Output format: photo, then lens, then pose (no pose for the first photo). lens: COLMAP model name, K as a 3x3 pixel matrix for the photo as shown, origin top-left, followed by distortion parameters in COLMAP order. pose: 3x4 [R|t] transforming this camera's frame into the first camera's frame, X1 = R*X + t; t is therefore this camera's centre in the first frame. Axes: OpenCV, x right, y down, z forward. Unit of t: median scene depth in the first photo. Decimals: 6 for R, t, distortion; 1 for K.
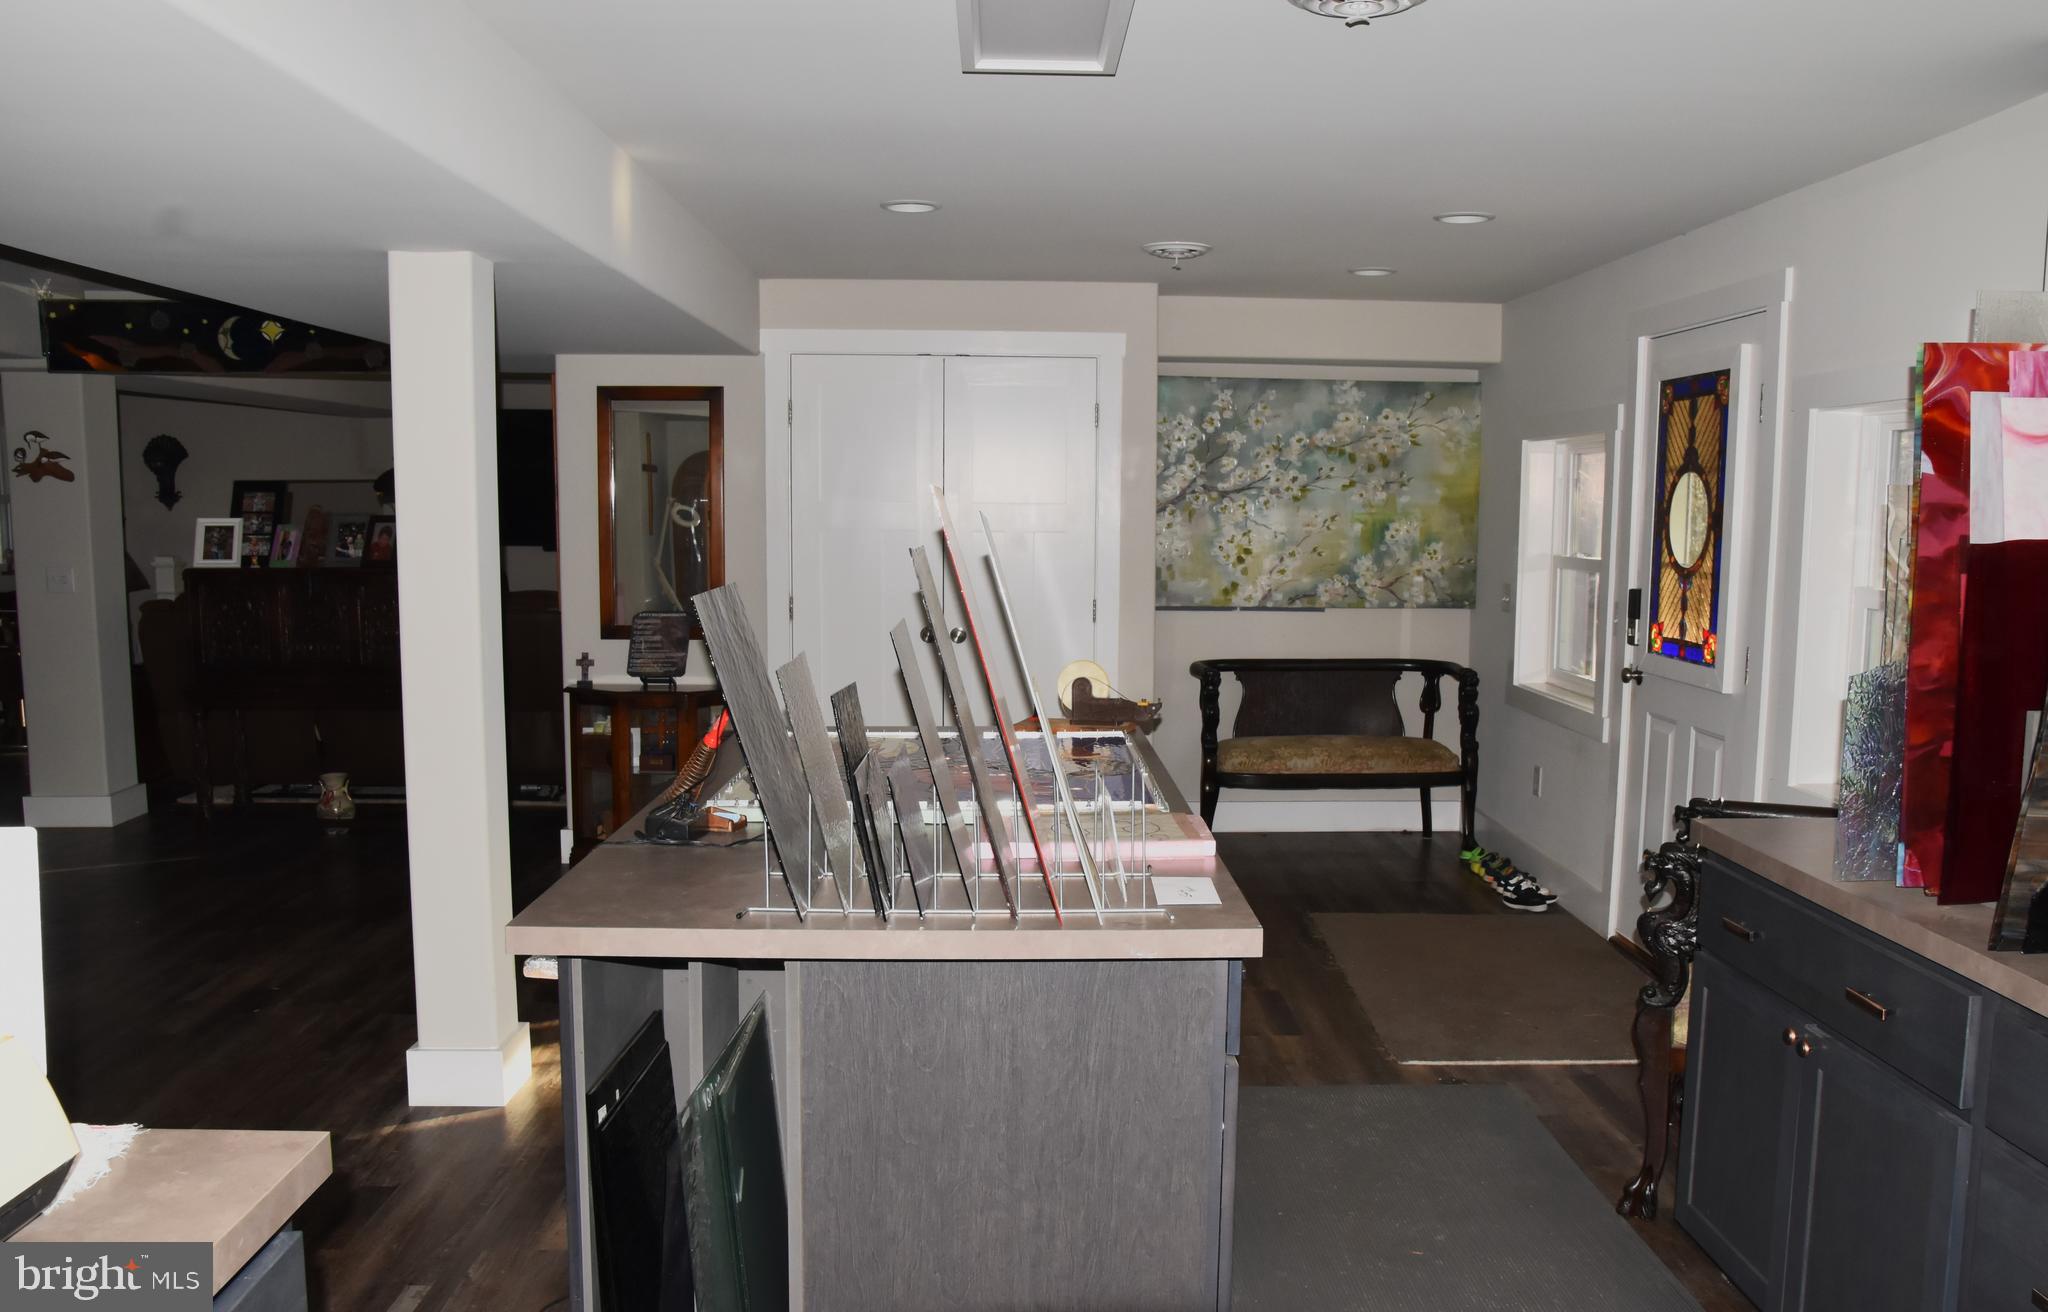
lens RADIAL K [[1528.2, 0, 1027.1], [0, 1528.2, 673.1], [0, 0, 1]] dist [-0.086696, 0.038084]
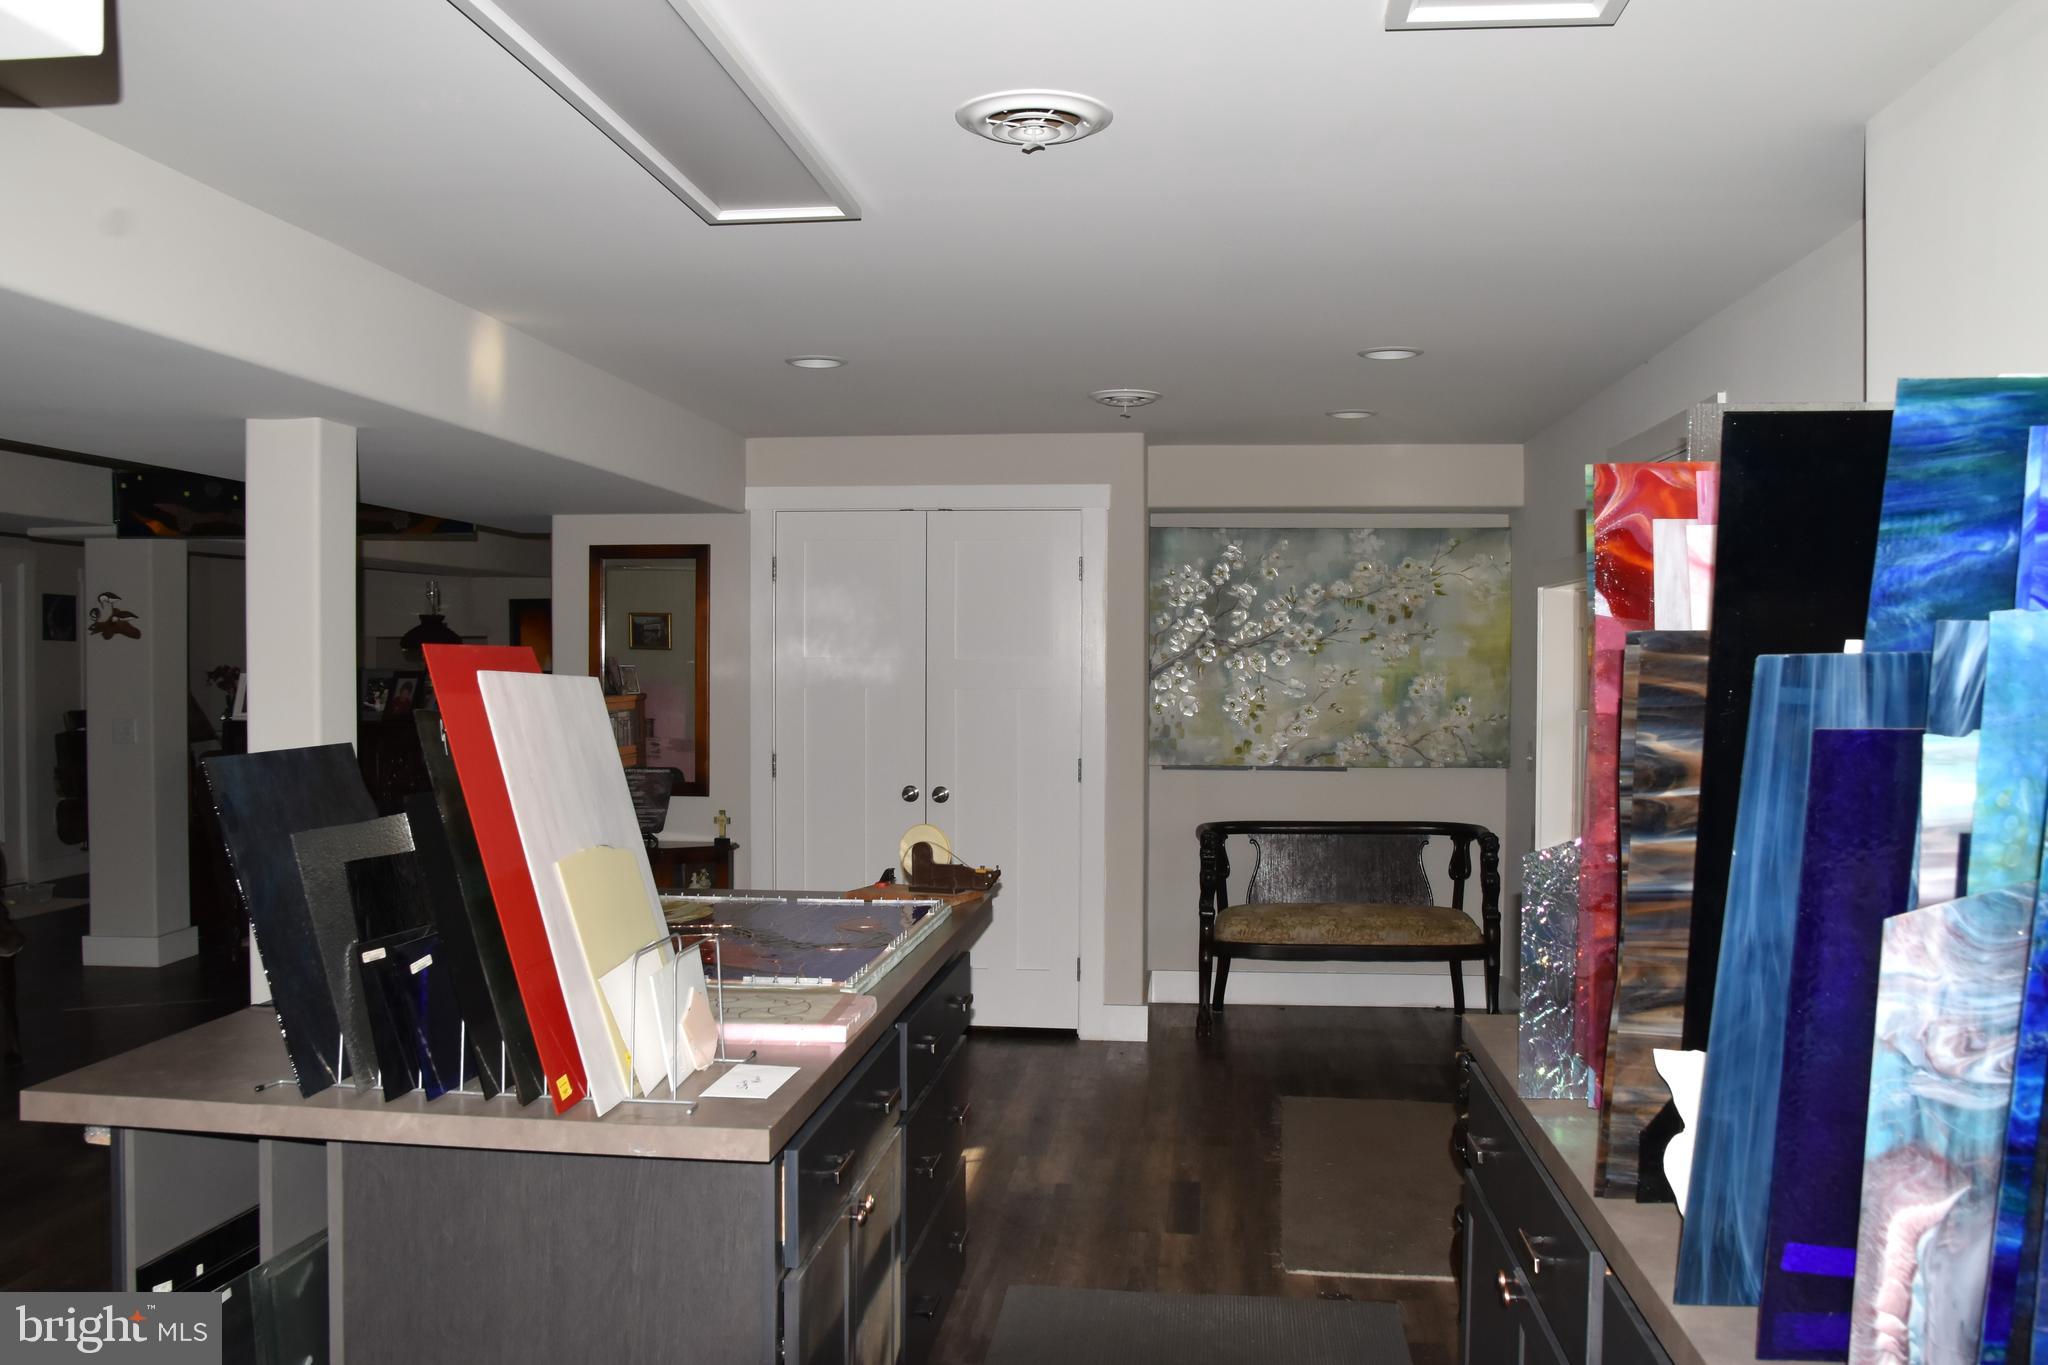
lens RADIAL K [[1533.3, 0, 1030.2], [0, 1533.3, 689.7], [0, 0, 1]] dist [-0.096293, 0.050602]
pose [[0.990465, -0.002128, -0.137747, 0.140592], [-0.010332, 0.995917, -0.089677, -0.003967], [0.137376, 0.090245, 0.986399, 0.036991]]
